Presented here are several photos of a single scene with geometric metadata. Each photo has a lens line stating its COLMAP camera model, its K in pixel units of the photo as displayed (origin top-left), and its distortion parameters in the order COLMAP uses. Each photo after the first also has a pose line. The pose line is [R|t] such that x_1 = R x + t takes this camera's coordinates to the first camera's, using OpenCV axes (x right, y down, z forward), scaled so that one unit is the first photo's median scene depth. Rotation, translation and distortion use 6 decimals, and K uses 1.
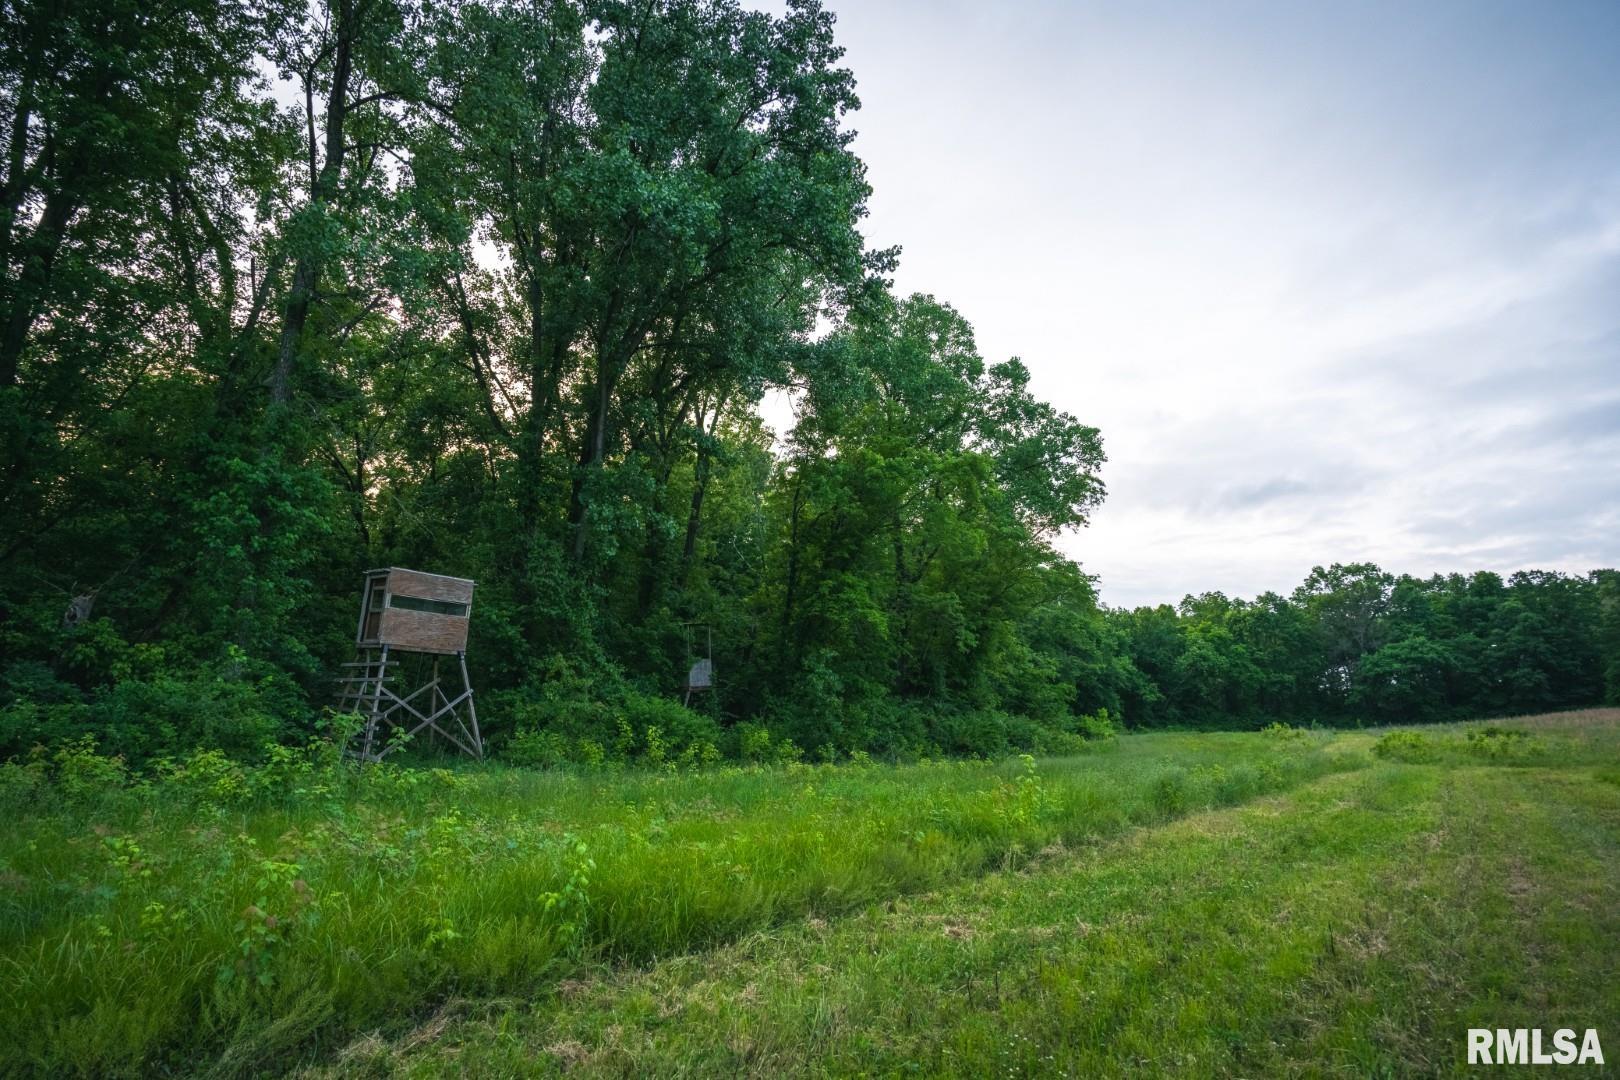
lens RADIAL K [[863.8, 0, 811.3], [0, 863.8, 543.8], [0, 0, 1]] dist [-0.006843, -0.000683]
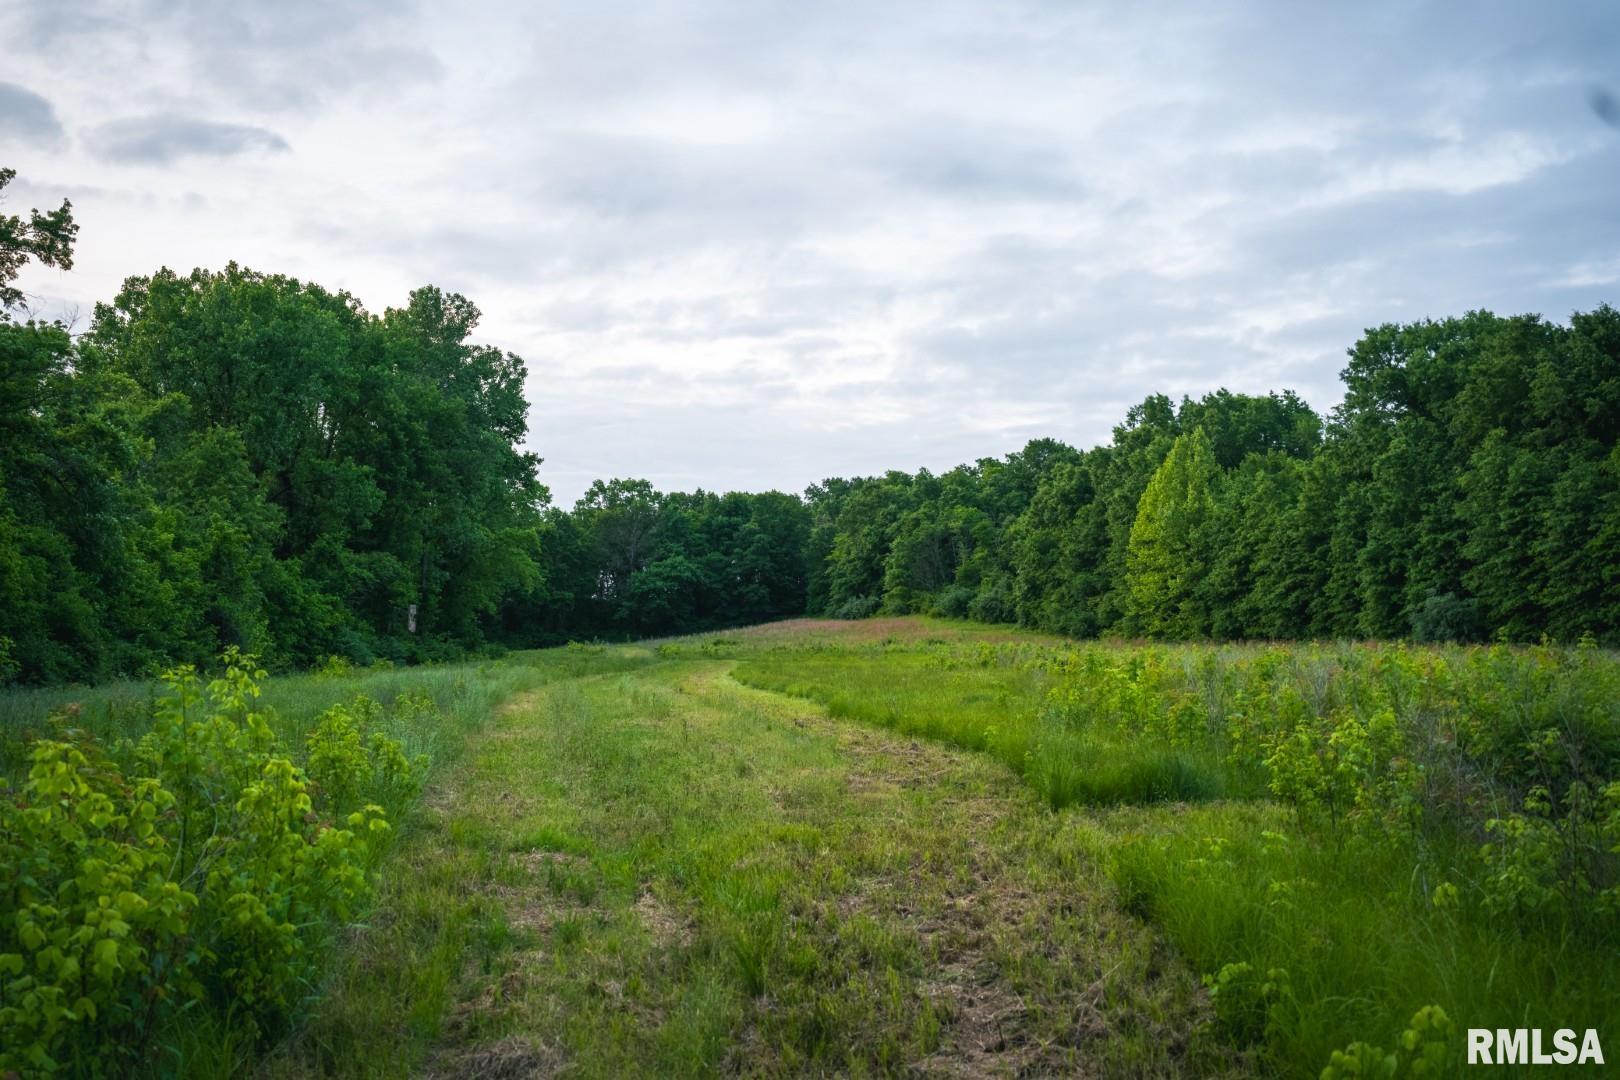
lens RADIAL K [[1681.0, 0, 809.8], [0, 1681.0, 540.6], [0, 0, 1]] dist [0.000370, 0.000000]
pose [[0.769267, -0.000490, 0.638927, -0.490693], [-0.088854, 0.990201, 0.107739, -0.146646], [-0.632719, -0.139651, 0.761685, -0.674332]]
